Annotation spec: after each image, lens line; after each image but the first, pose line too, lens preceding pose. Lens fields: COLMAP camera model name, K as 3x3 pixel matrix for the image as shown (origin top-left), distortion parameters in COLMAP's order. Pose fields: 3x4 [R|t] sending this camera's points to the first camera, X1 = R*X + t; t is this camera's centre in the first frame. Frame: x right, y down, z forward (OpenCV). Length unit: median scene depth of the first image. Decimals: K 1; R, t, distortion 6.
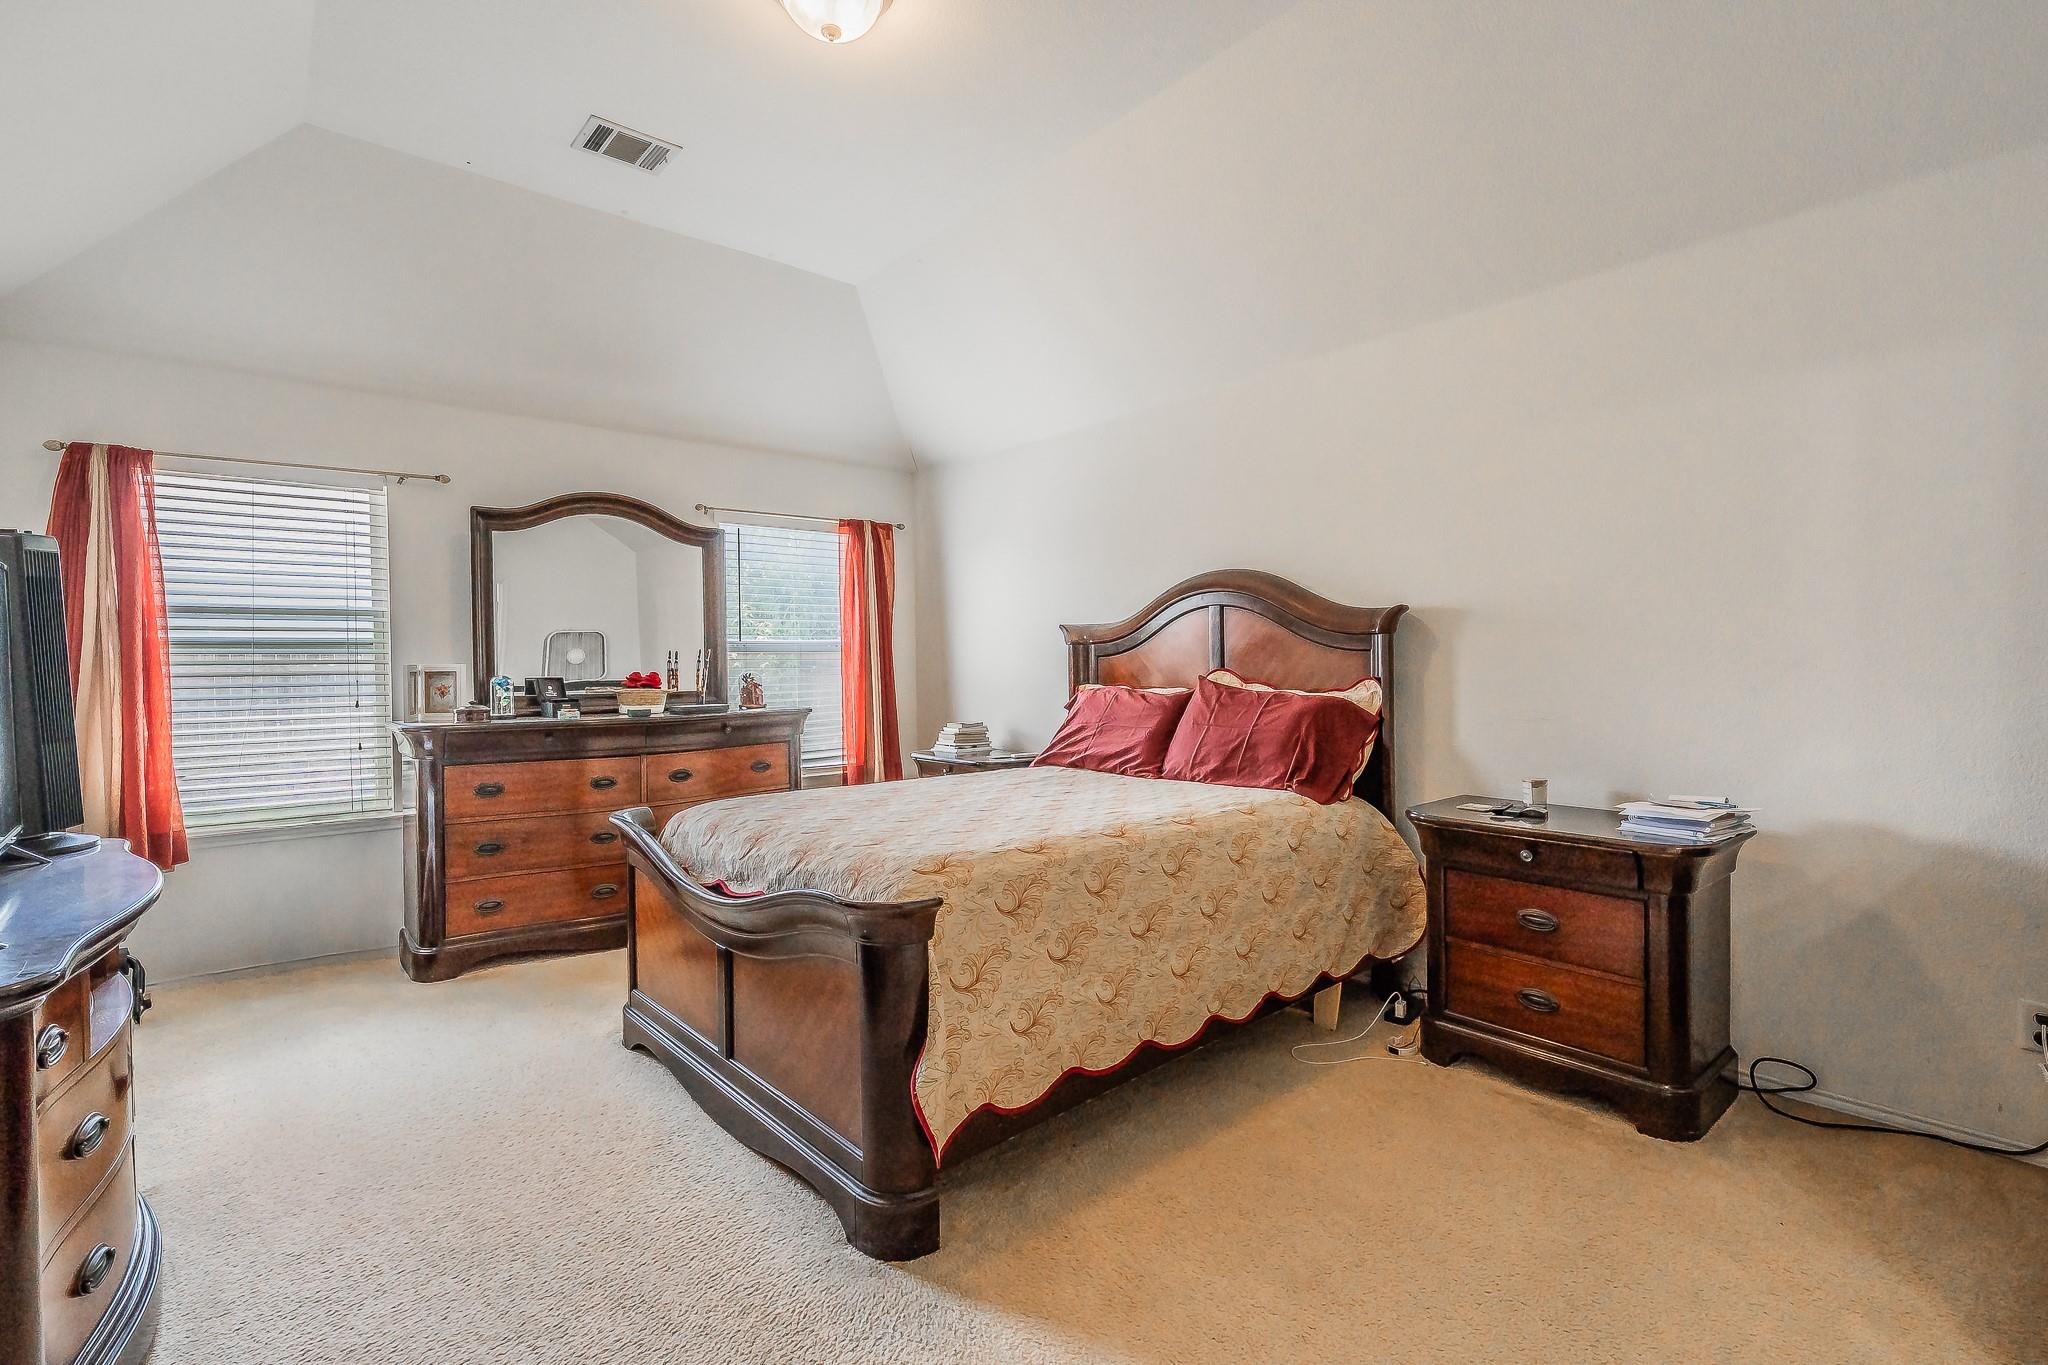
lens RADIAL K [[917.3, 0, 1038.2], [0, 917.3, 670.8], [0, 0, 1]] dist [0.003360, 0.000142]
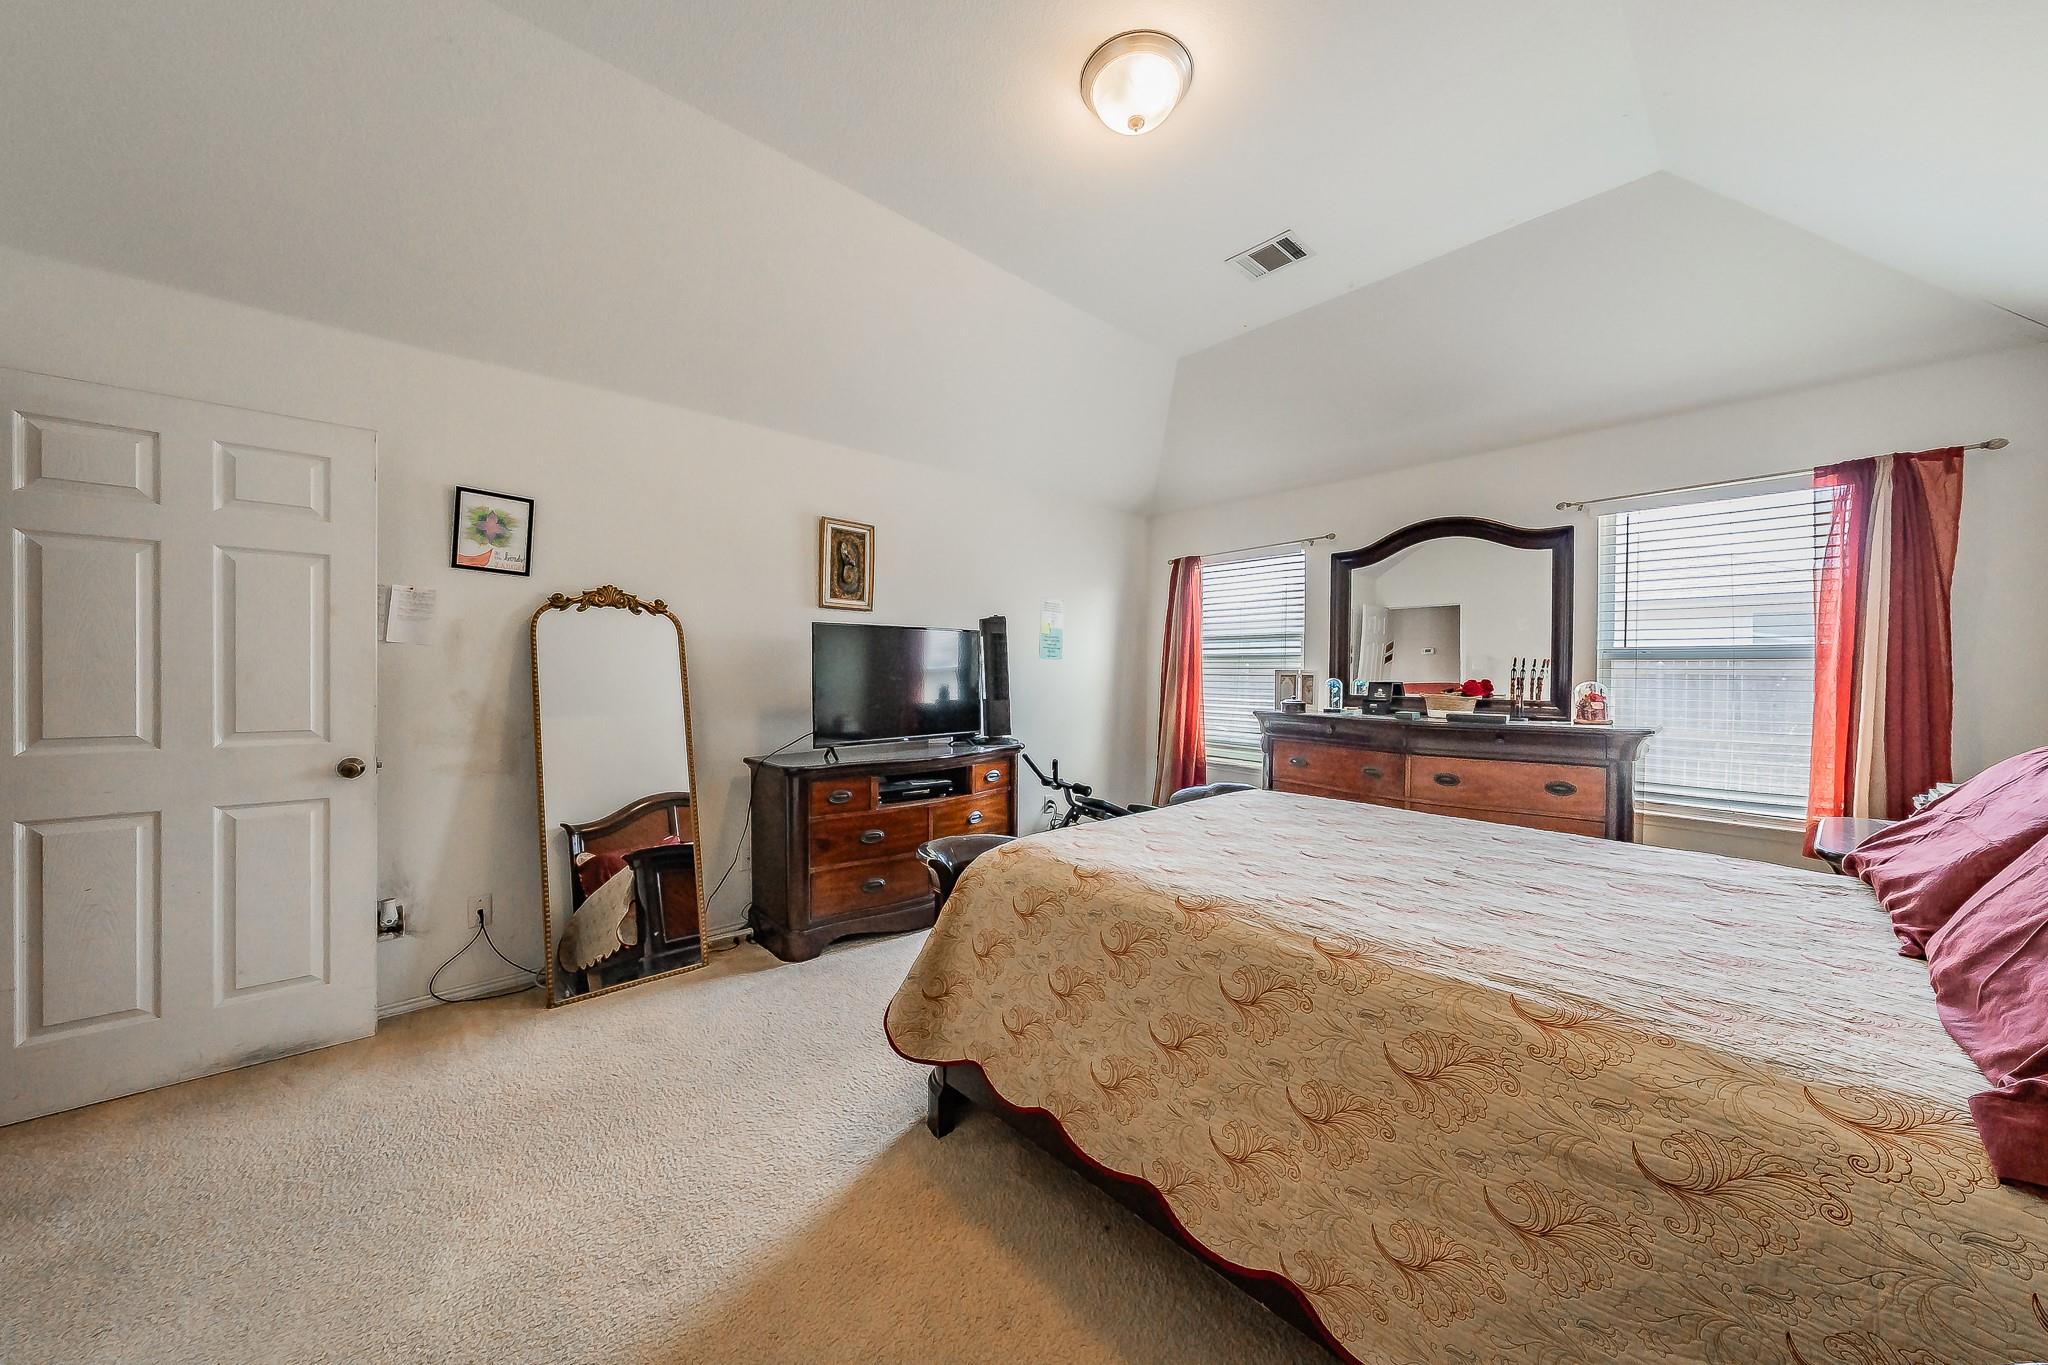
lens RADIAL K [[709.7, 0, 1042.5], [0, 709.7, 676.8], [0, 0, 1]] dist [-0.002582, 0.000047]
pose [[0.020007, 0.021605, -0.999566, 0.403423], [-0.013901, 0.999676, 0.021329, -0.013014], [0.999703, 0.013469, 0.020301, 0.526241]]
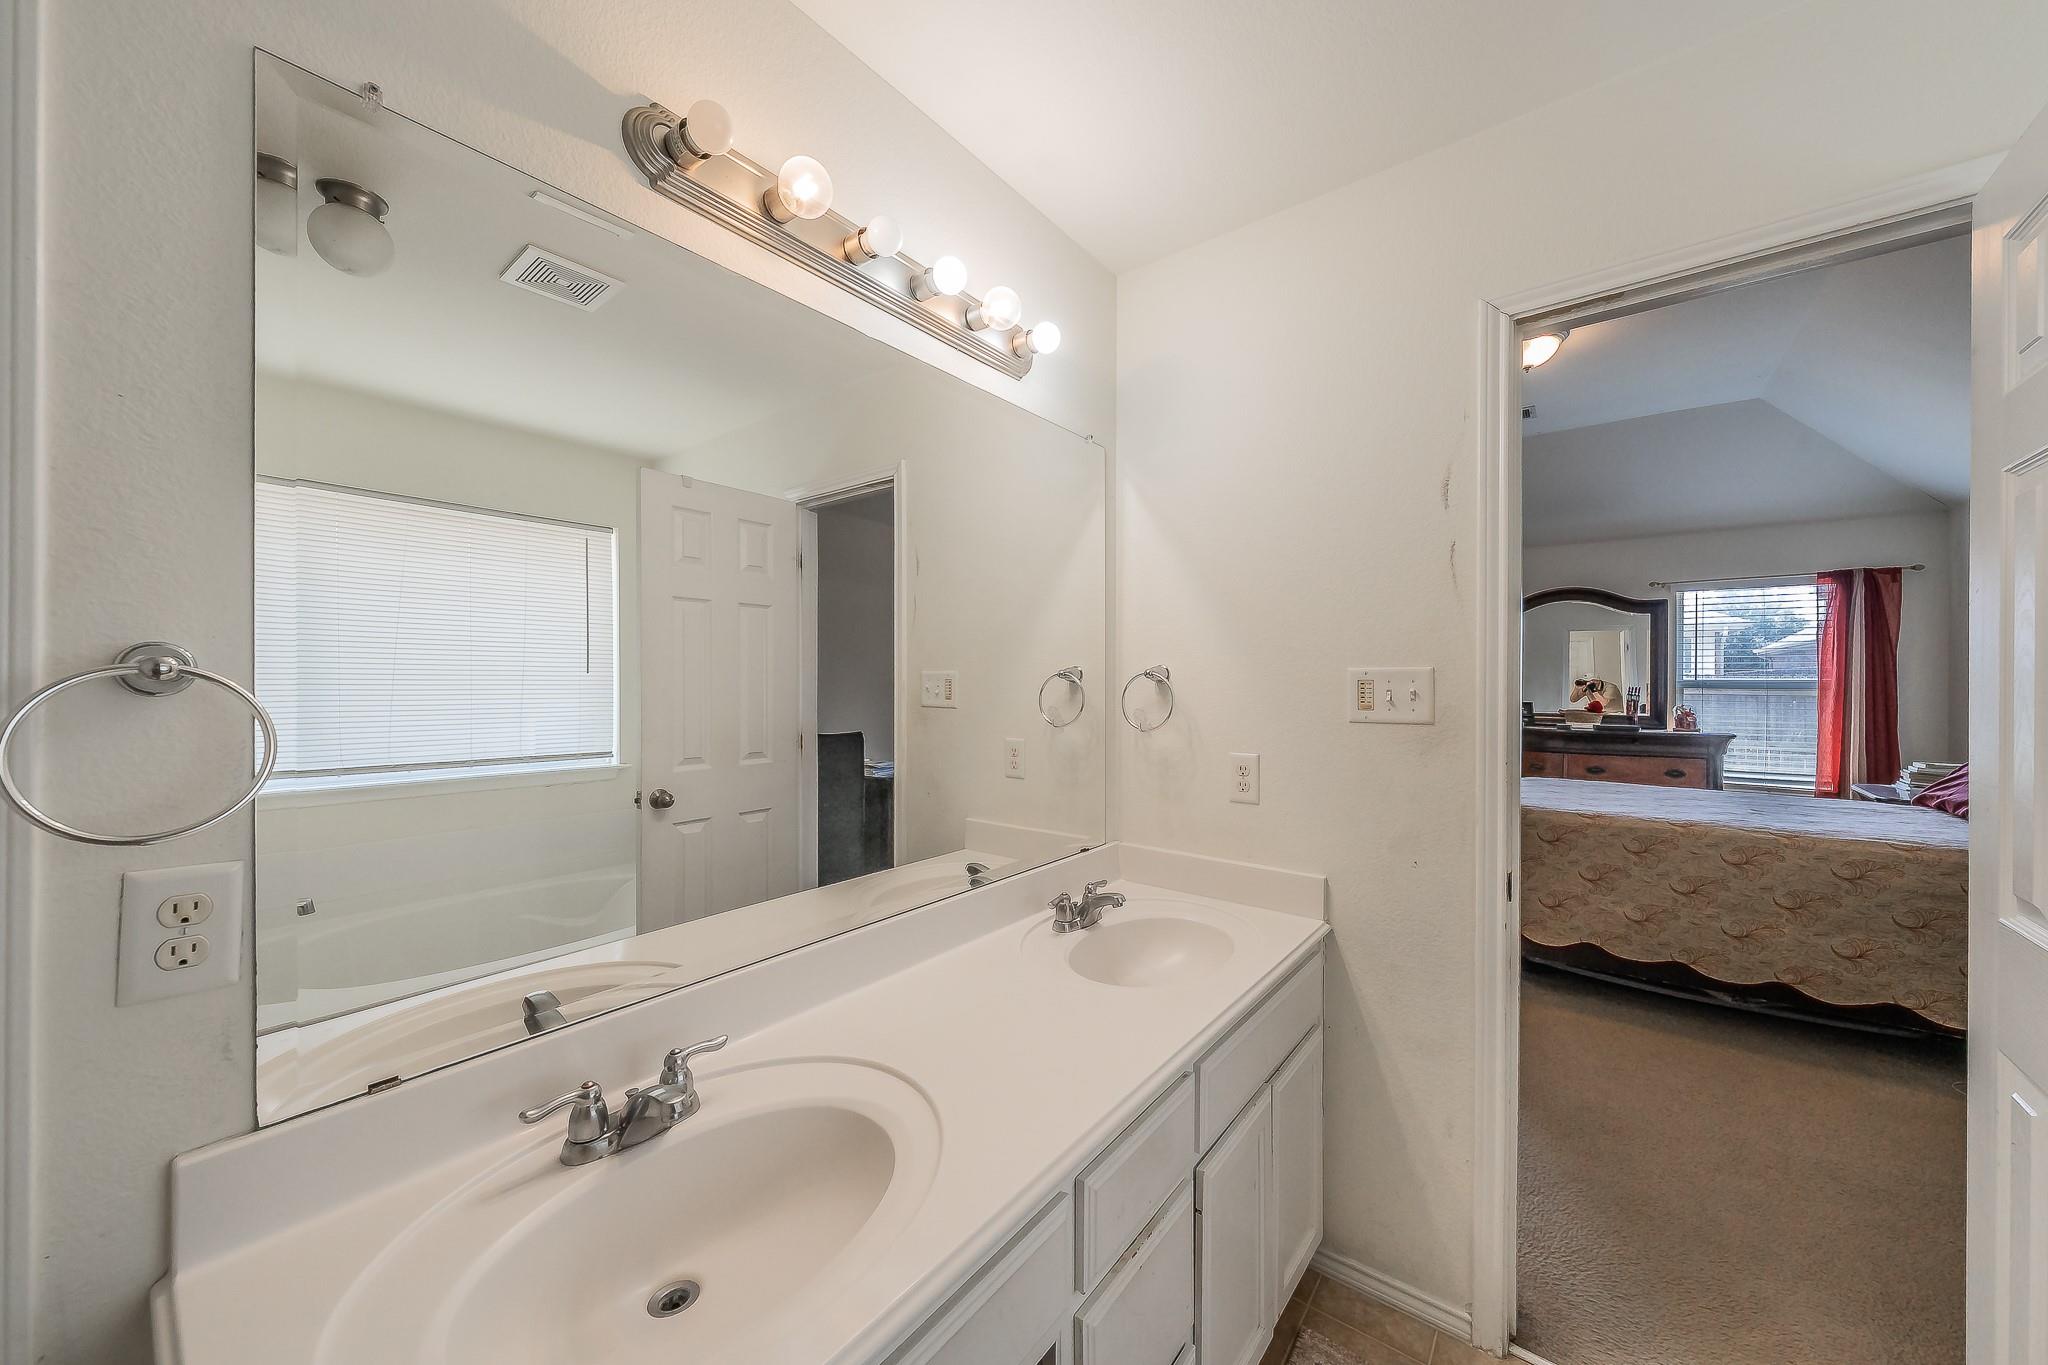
lens RADIAL K [[740.8, 0, 1024.4], [0, 740.8, 678.7], [0, 0, 1]] dist [-0.007362, 0.000218]
pose [[0.179437, 0.010744, -0.983711, 0.651748], [-0.017634, 0.999815, 0.007703, -0.030800], [0.983611, 0.015965, 0.179593, -0.165413]]
